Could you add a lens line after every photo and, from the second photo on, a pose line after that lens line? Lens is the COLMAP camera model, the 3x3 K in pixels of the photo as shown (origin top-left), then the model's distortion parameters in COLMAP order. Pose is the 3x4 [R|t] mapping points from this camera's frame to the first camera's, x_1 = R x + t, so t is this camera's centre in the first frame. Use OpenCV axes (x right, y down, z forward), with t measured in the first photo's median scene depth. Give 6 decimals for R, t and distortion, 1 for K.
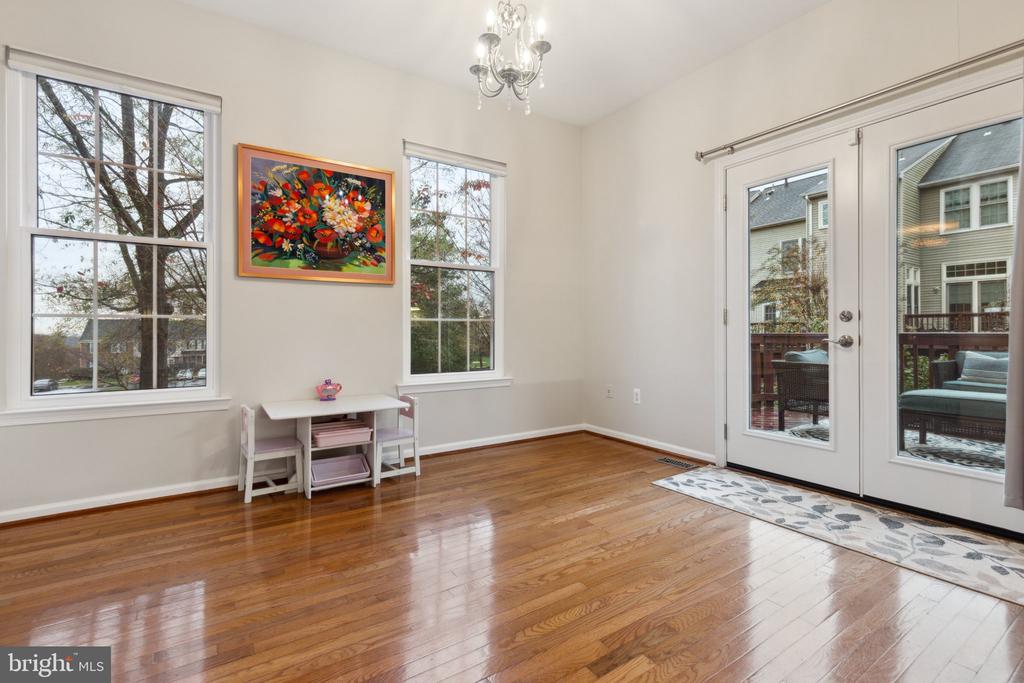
lens RADIAL K [[466.9, 0, 515.3], [0, 466.9, 326.8], [0, 0, 1]] dist [-0.000560, 0.001146]
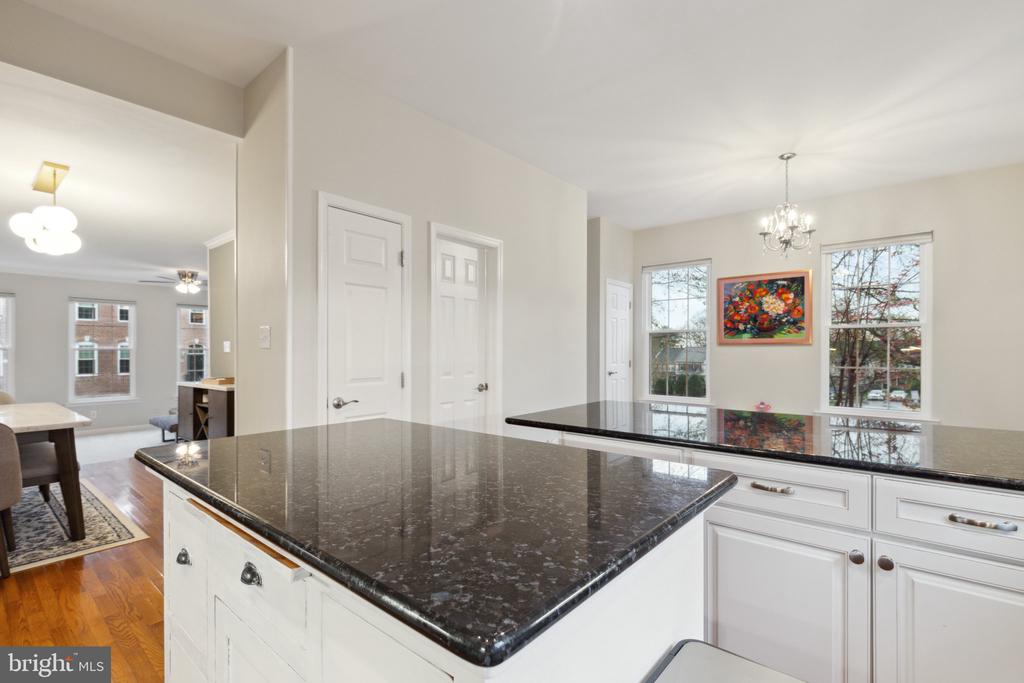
lens RADIAL K [[466.9, 0, 511.1], [0, 466.9, 347.1], [0, 0, 1]] dist [-0.000560, 0.001146]
pose [[0.270753, -0.003223, -0.962643, 1.076700], [0.005434, 0.999984, -0.001819, -0.097913], [0.962633, -0.004738, 0.270766, -0.392044]]
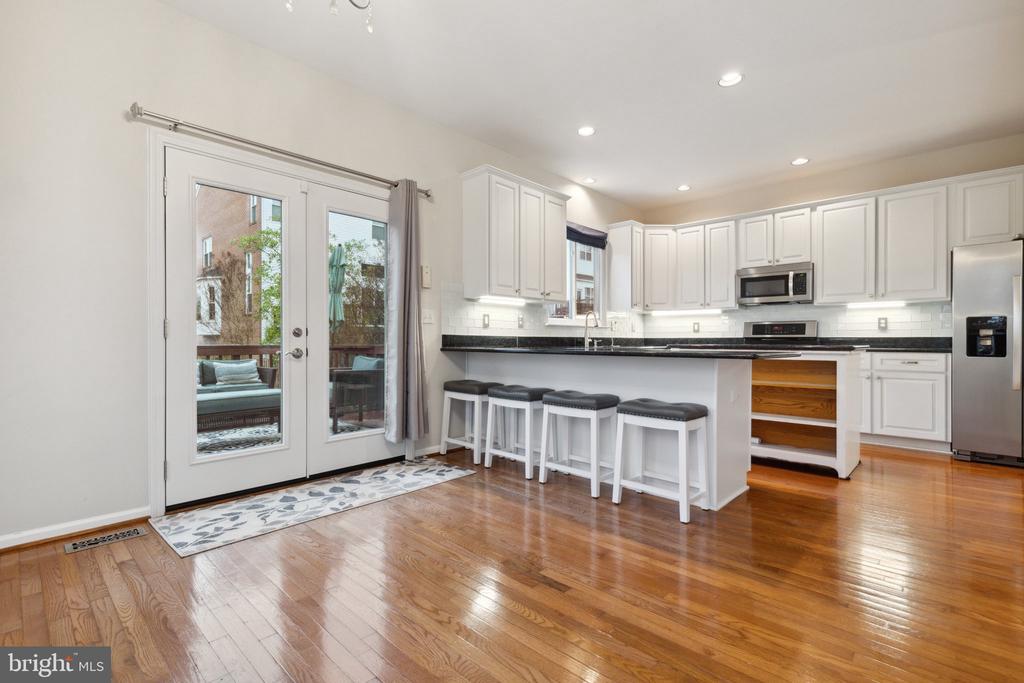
lens RADIAL K [[466.9, 0, 508.4], [0, 466.9, 338.4], [0, 0, 1]] dist [-0.000560, 0.001146]
pose [[-0.213282, 0.004444, 0.976981, -0.530044], [-0.006045, 0.999965, -0.005869, -0.003062], [-0.976972, -0.007158, -0.213247, 0.669561]]
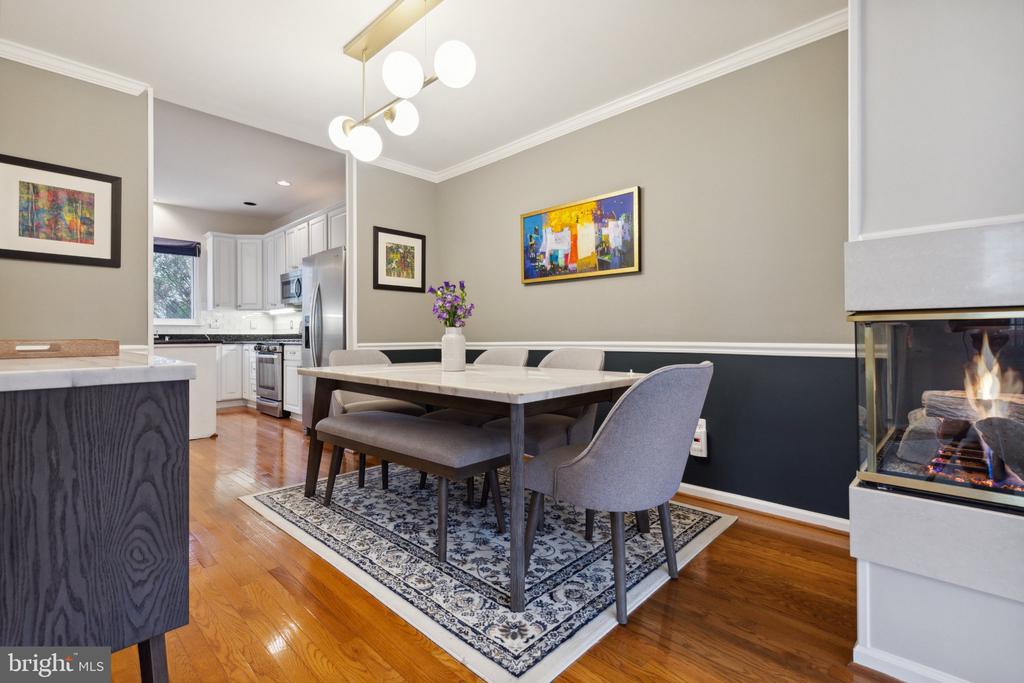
lens RADIAL K [[466.9, 0, 516.2], [0, 466.9, 335.2], [0, 0, 1]] dist [-0.000560, 0.001146]
pose [[-0.224924, 0.003127, 0.974371, -1.279927], [-0.001626, 0.999992, -0.003585, -0.009679], [-0.974375, -0.002391, -0.224917, -1.253836]]
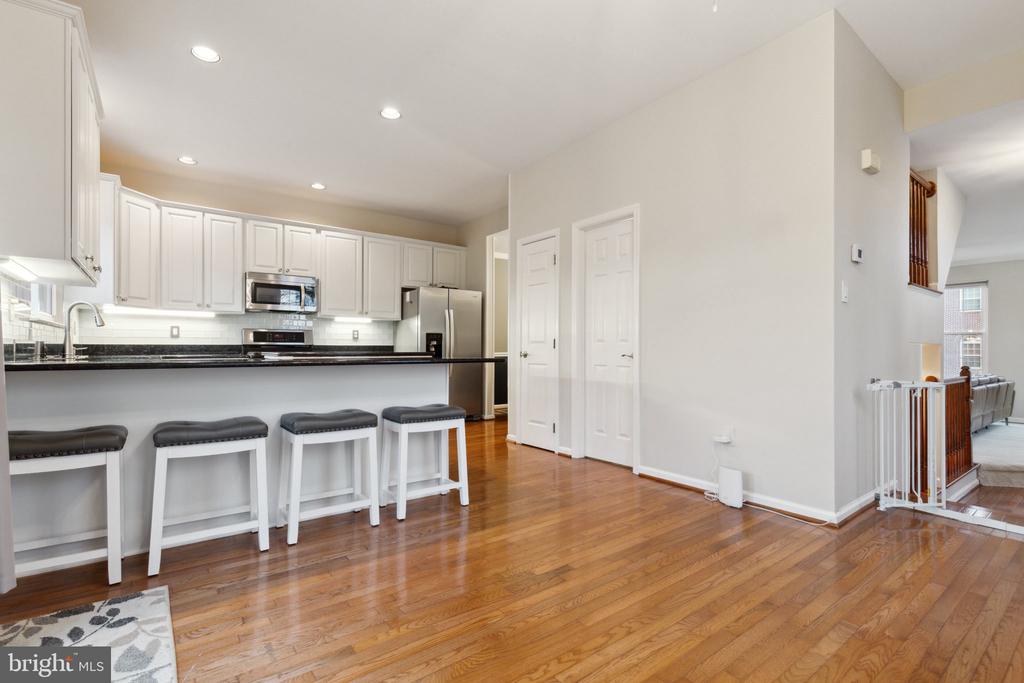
lens RADIAL K [[466.9, 0, 508.0], [0, 466.9, 348.8], [0, 0, 1]] dist [-0.000560, 0.001146]
pose [[-0.999089, -0.001757, -0.042641, 0.213577], [-0.001582, 0.999990, -0.004124, -0.001718], [0.042648, -0.004053, -0.999082, 1.184932]]
